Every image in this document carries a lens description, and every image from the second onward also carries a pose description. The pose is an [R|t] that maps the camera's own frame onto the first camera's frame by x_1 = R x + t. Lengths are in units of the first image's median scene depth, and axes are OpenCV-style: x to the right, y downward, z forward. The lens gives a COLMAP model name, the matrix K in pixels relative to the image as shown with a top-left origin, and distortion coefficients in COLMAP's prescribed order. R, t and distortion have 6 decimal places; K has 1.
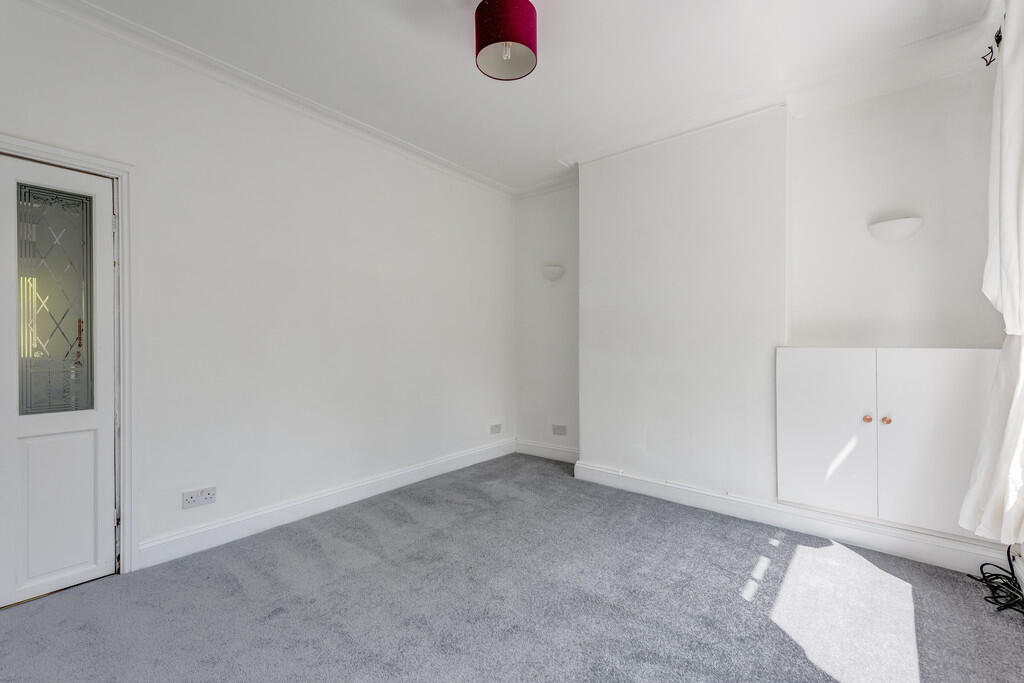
lens RADIAL K [[429.5, 0, 506.0], [0, 429.5, 344.9], [0, 0, 1]] dist [0.016173, -0.000712]
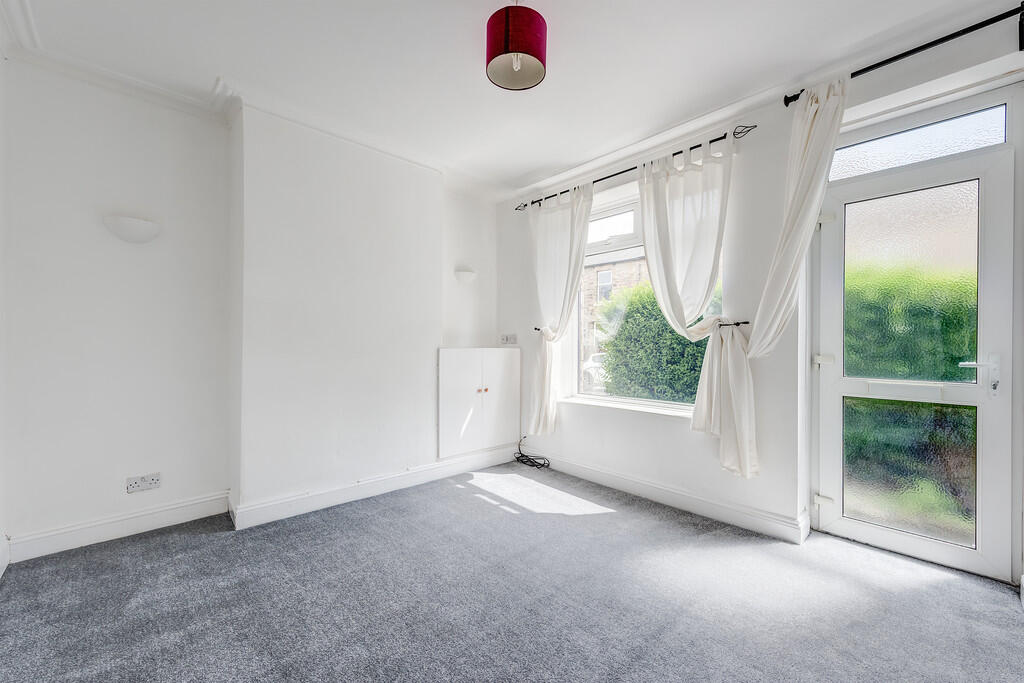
lens RADIAL K [[429.5, 0, 507.3], [0, 429.5, 346.2], [0, 0, 1]] dist [0.016173, -0.000712]
pose [[0.119354, -0.002672, 0.992848, -0.684401], [0.001137, 0.999996, 0.002555, -0.004485], [-0.992851, 0.000824, 0.119357, 0.611520]]
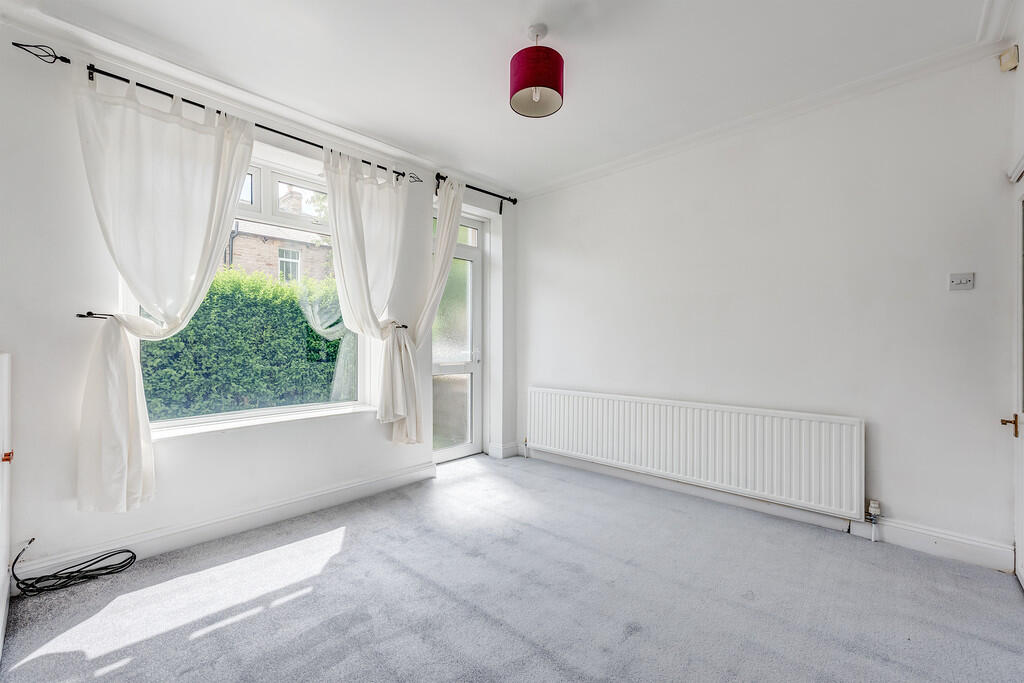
lens RADIAL K [[429.5, 0, 512.9], [0, 429.5, 345.2], [0, 0, 1]] dist [0.016173, -0.000712]
pose [[-0.999736, -0.001434, 0.022923, 0.025451], [-0.001139, 0.999916, 0.012882, -0.014956], [-0.022940, 0.012852, -0.999654, 1.455141]]
